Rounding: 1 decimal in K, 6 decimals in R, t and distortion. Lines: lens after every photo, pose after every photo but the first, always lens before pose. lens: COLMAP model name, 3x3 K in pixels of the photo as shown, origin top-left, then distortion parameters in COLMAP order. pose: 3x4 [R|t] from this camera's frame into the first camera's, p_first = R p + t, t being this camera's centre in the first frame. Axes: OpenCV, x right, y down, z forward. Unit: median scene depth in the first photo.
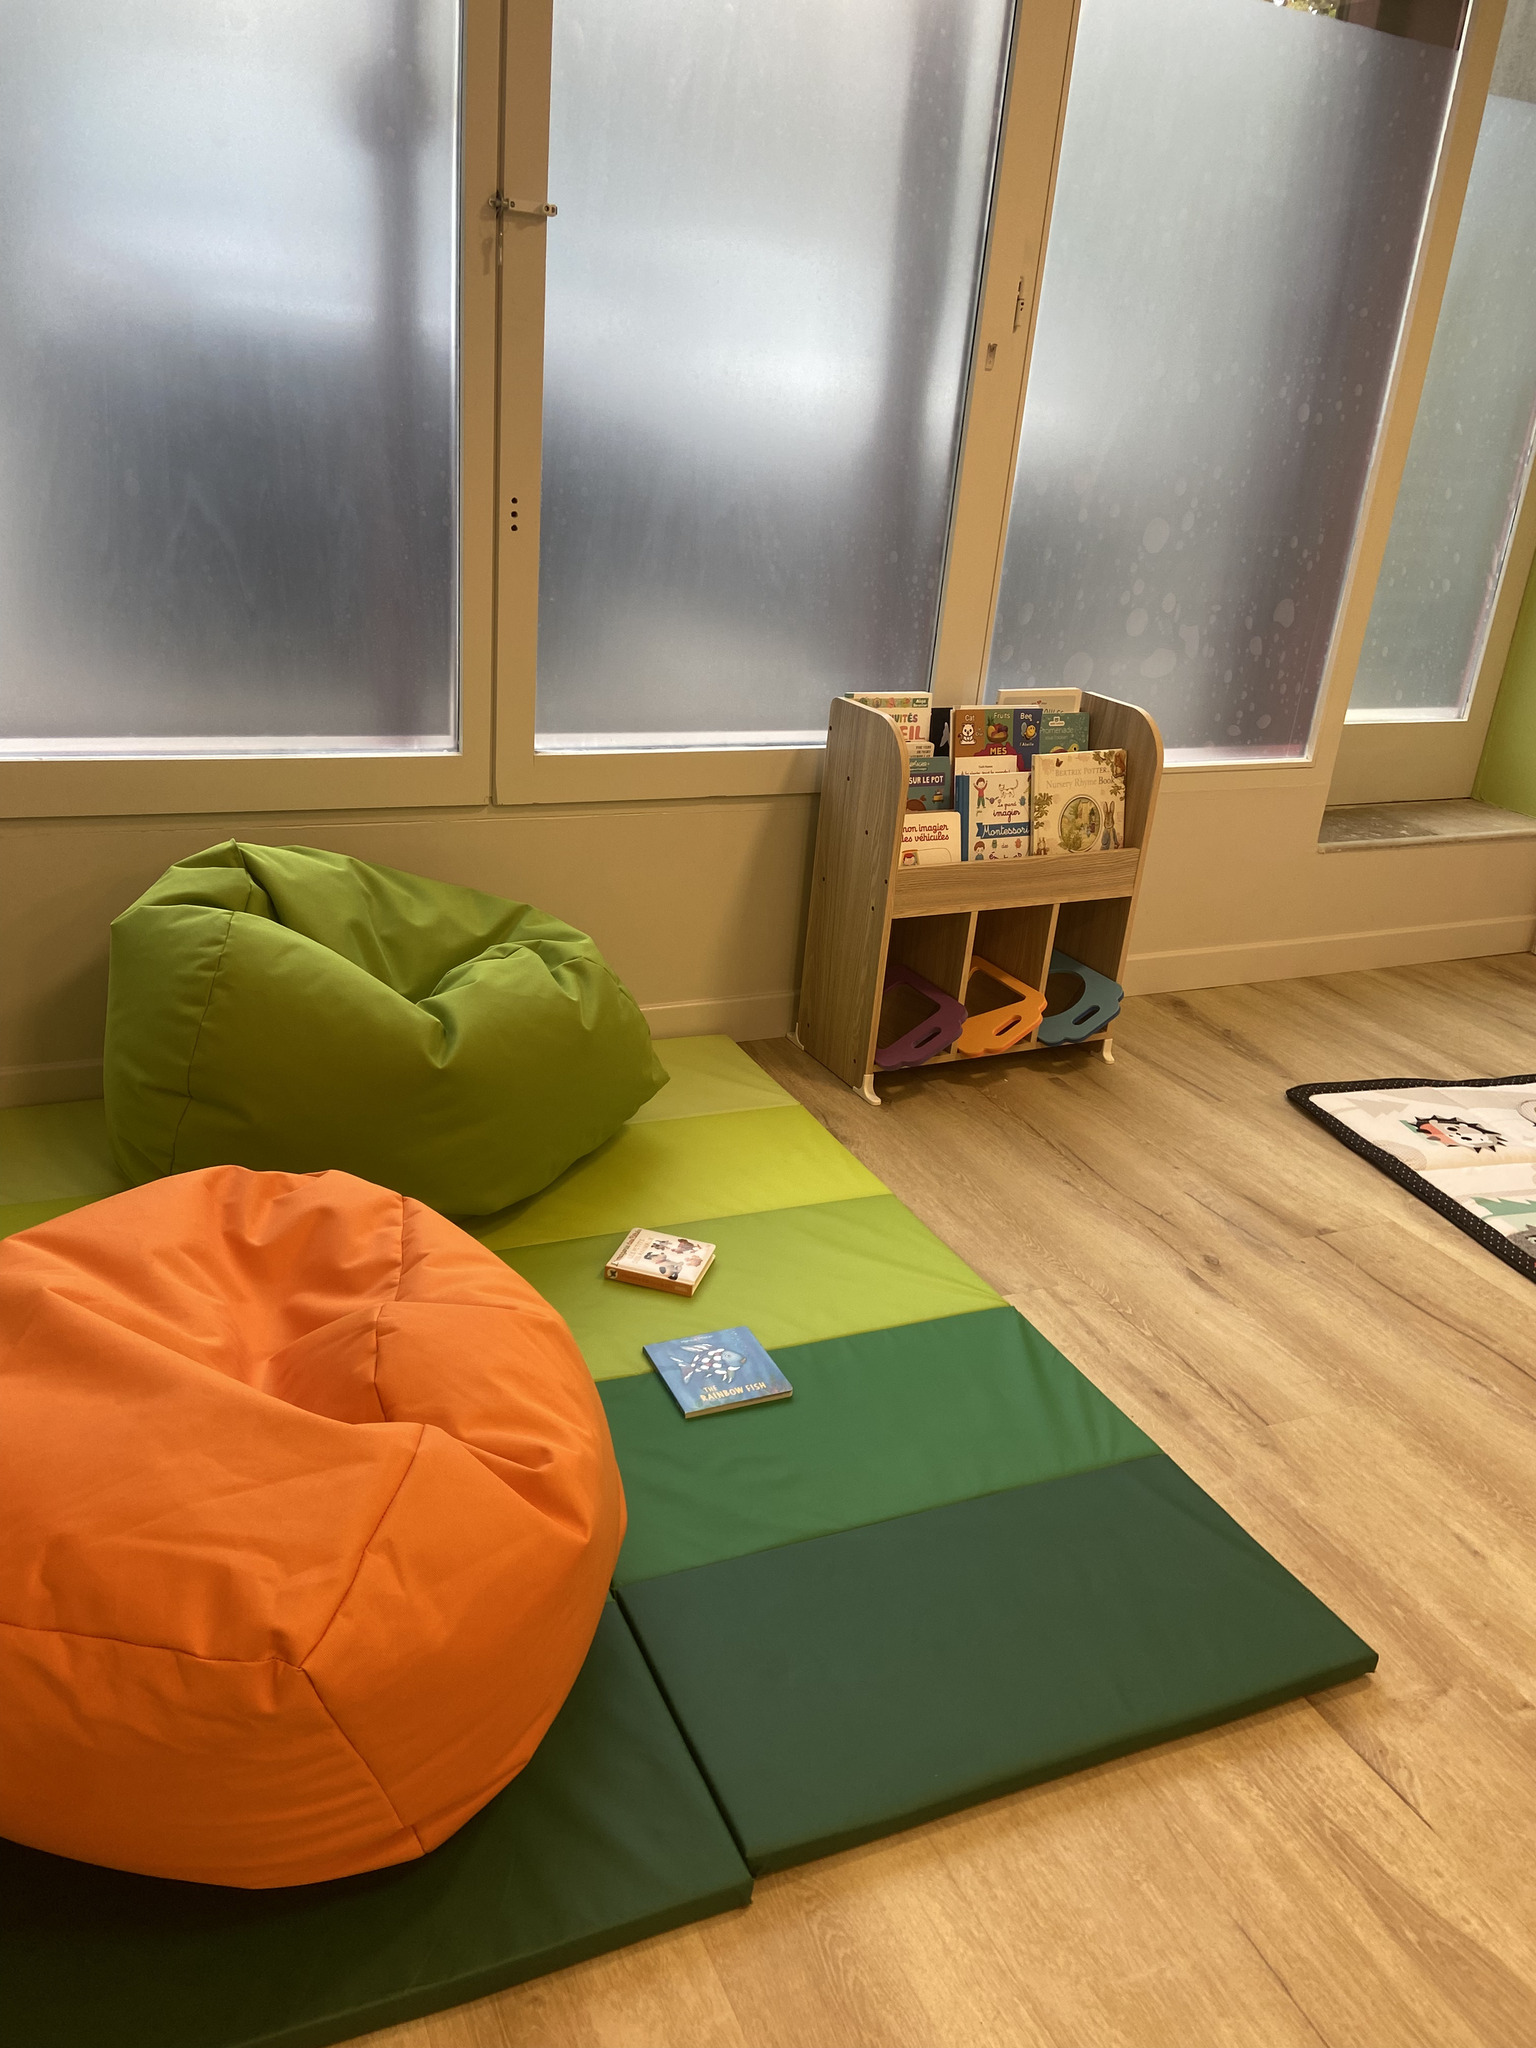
lens RADIAL K [[1540.6, 0, 766.8], [0, 1540.6, 1009.1], [0, 0, 1]] dist [0.129788, -0.168949]
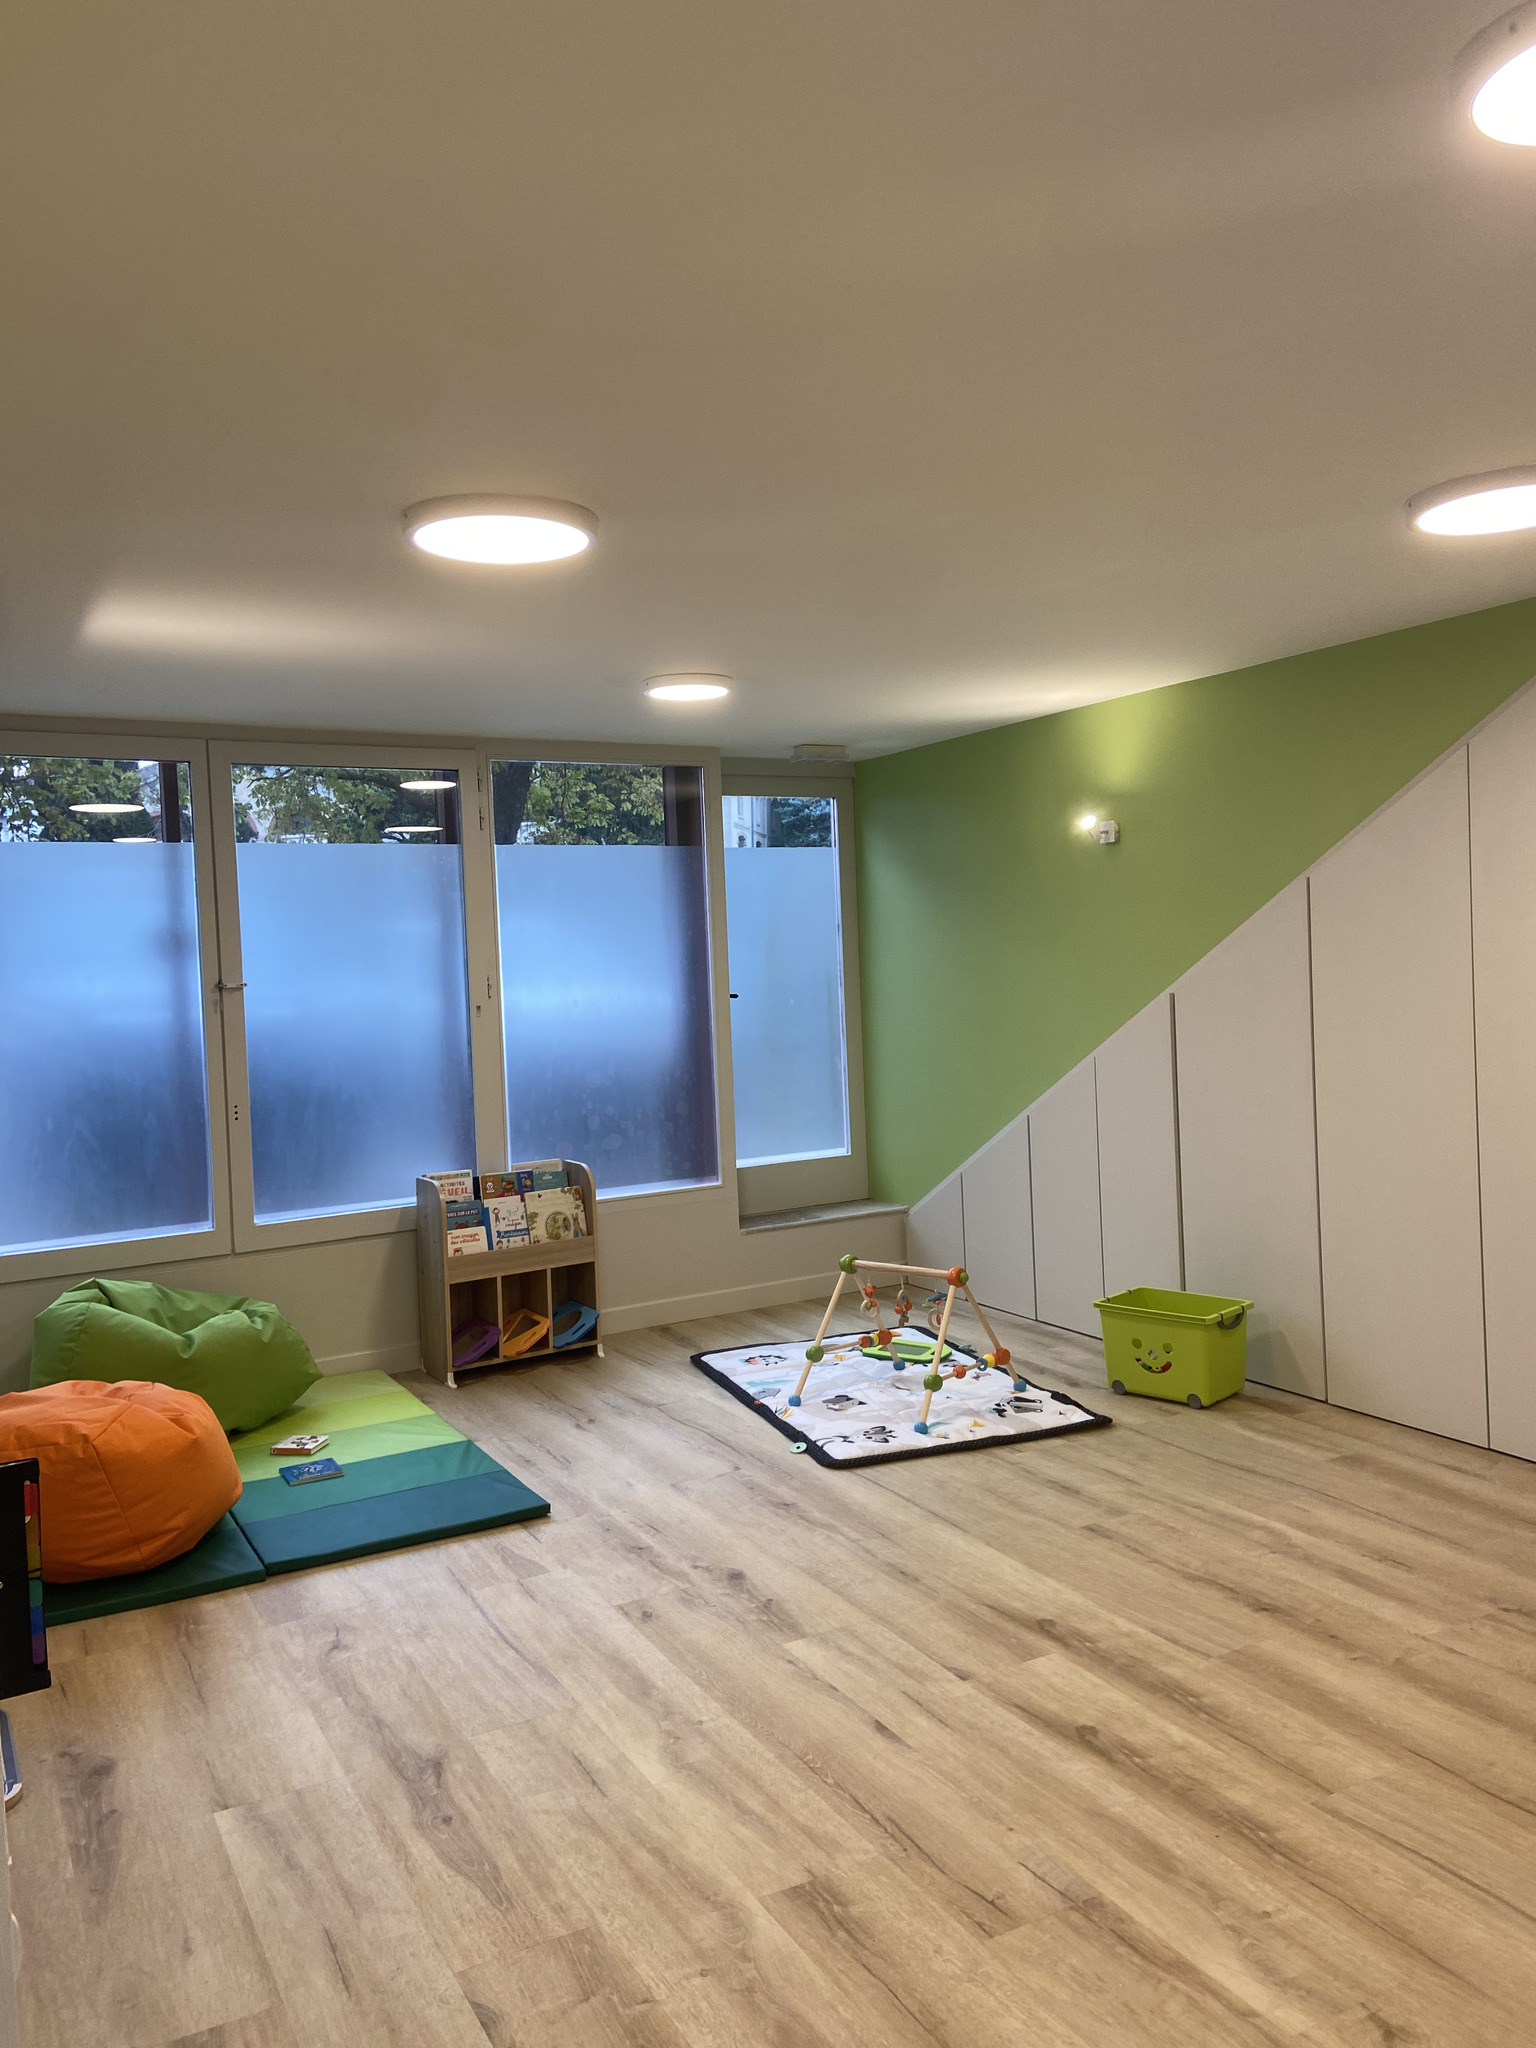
lens RADIAL K [[1540.6, 0, 766.8], [0, 1540.6, 1009.1], [0, 0, 1]] dist [0.129788, -0.168949]
pose [[0.990262, -0.123012, 0.065186, 0.379969], [0.137746, 0.933634, -0.330687, 0.309972], [-0.020181, 0.336446, 0.941486, -0.930714]]
